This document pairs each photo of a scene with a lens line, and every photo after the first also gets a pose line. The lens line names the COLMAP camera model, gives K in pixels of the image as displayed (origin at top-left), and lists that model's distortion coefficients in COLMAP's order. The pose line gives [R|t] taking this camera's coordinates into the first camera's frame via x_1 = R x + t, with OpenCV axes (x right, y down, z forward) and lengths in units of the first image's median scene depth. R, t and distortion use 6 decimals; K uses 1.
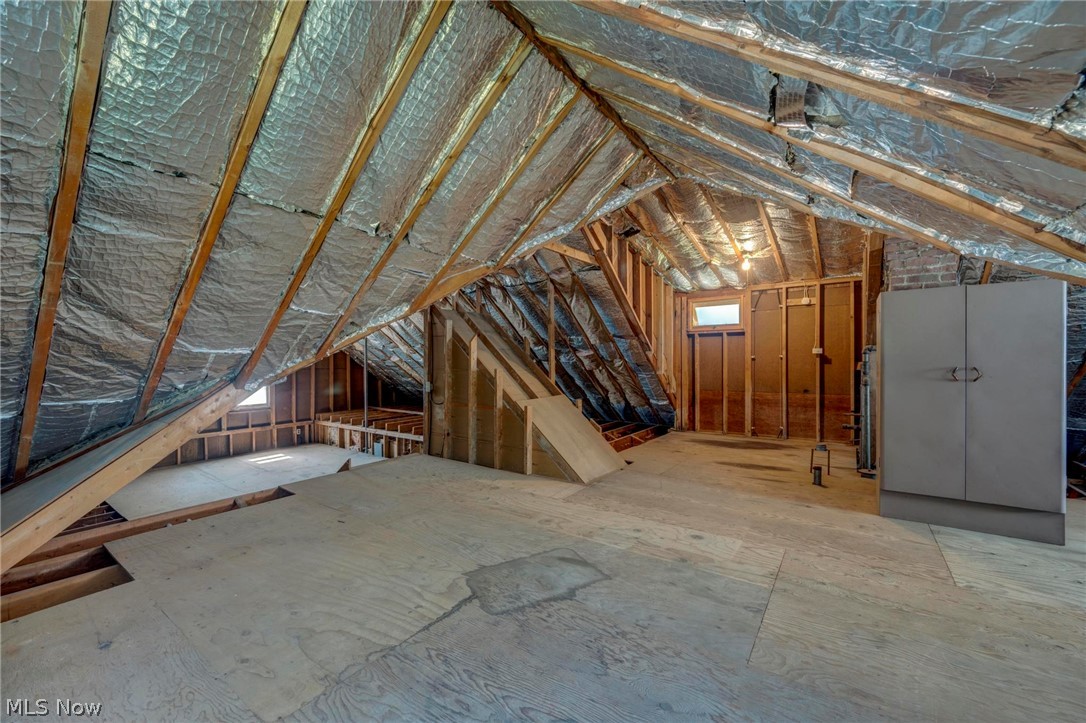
lens RADIAL K [[435.1, 0, 545.6], [0, 435.1, 363.1], [0, 0, 1]] dist [0.003668, -0.000477]
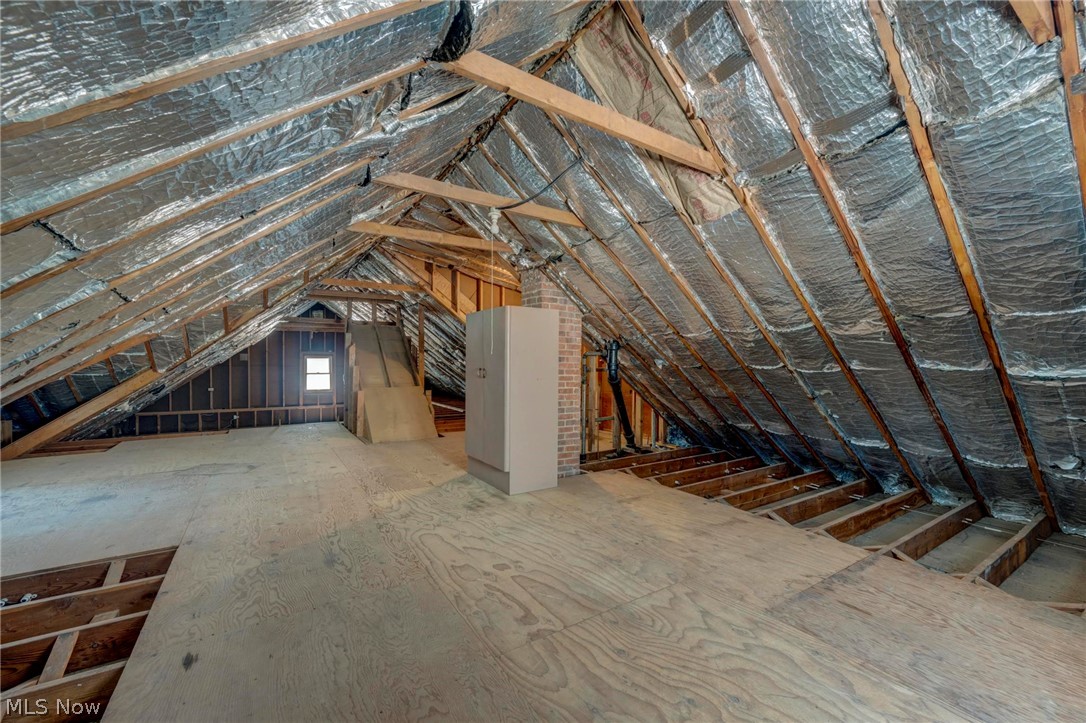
lens RADIAL K [[435.1, 0, 545.6], [0, 435.1, 363.1], [0, 0, 1]] dist [0.003668, -0.000477]
pose [[0.924401, 0.004296, -0.381397, 1.683640], [-0.001925, 0.999976, 0.006597, -0.023078], [0.381417, -0.005364, 0.924388, -0.249348]]
